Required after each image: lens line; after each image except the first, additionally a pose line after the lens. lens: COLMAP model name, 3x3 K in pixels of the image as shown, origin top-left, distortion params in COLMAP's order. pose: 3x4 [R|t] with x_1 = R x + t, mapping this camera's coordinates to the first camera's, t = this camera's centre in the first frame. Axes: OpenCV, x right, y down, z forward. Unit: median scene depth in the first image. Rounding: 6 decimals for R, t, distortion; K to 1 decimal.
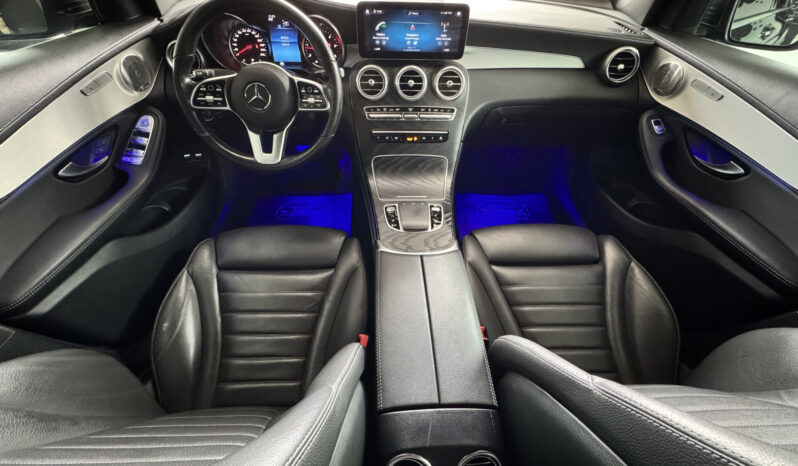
lens RADIAL K [[319.0, 0, 399.0], [0, 319.0, 233.0], [0, 0, 1]] dist [-0.001049, -0.000016]
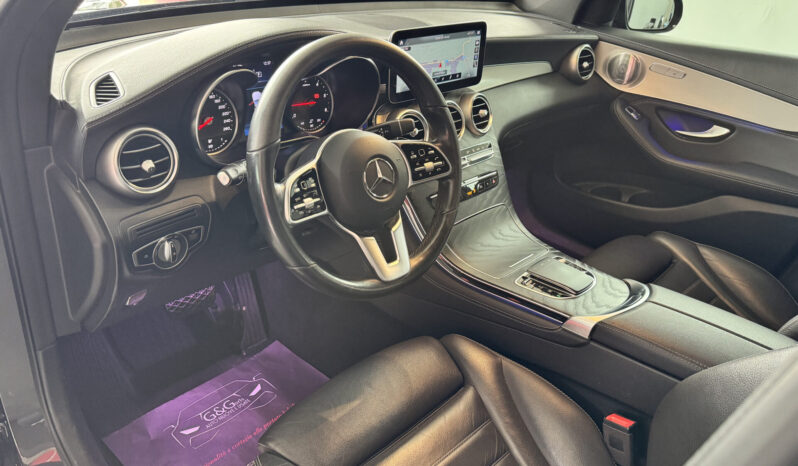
lens RADIAL K [[596.7, 0, 396.3], [0, 596.7, 236.6], [0, 0, 1]] dist [0.149582, -0.283699]
pose [[0.728331, -0.303760, 0.614218, -0.978521], [0.449966, 0.888044, -0.094384, -0.162136], [-0.516782, 0.345120, 0.783472, 0.074656]]
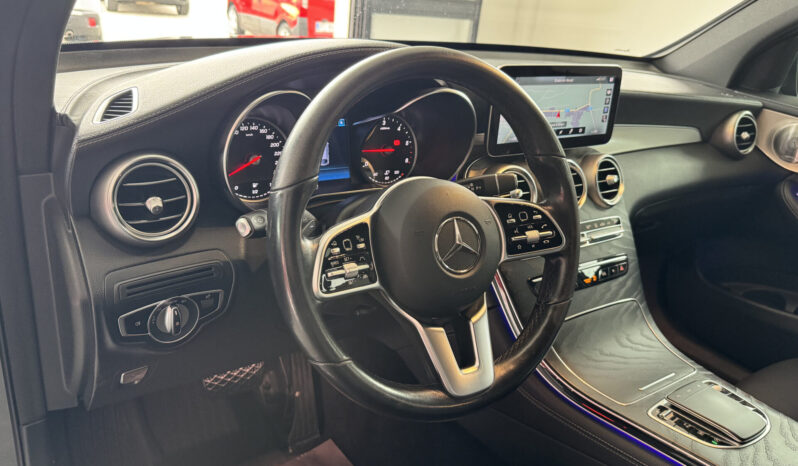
lens RADIAL K [[596.7, 0, 396.3], [0, 596.7, 236.6], [0, 0, 1]] dist [0.149582, -0.283699]
pose [[0.847123, -0.157877, 0.507402, -0.774928], [0.335840, 0.899040, -0.280960, -0.191037], [-0.411818, 0.408414, 0.814619, 0.288664]]
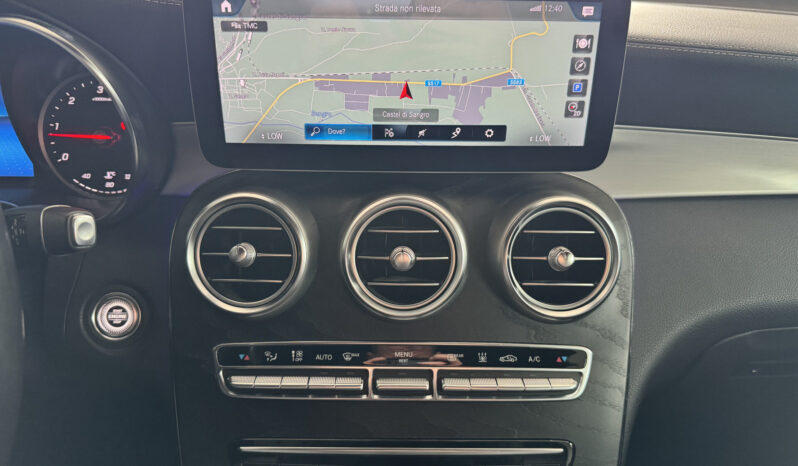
lens RADIAL K [[565.1, 0, 397.9], [0, 565.1, 236.4], [0, 0, 1]] dist [0.096036, -0.170498]
pose [[0.999043, 0.001617, -0.043703, 0.052409], [-0.016685, 0.937821, -0.346718, -0.331193], [0.040425, 0.347116, 0.936951, 0.579408]]
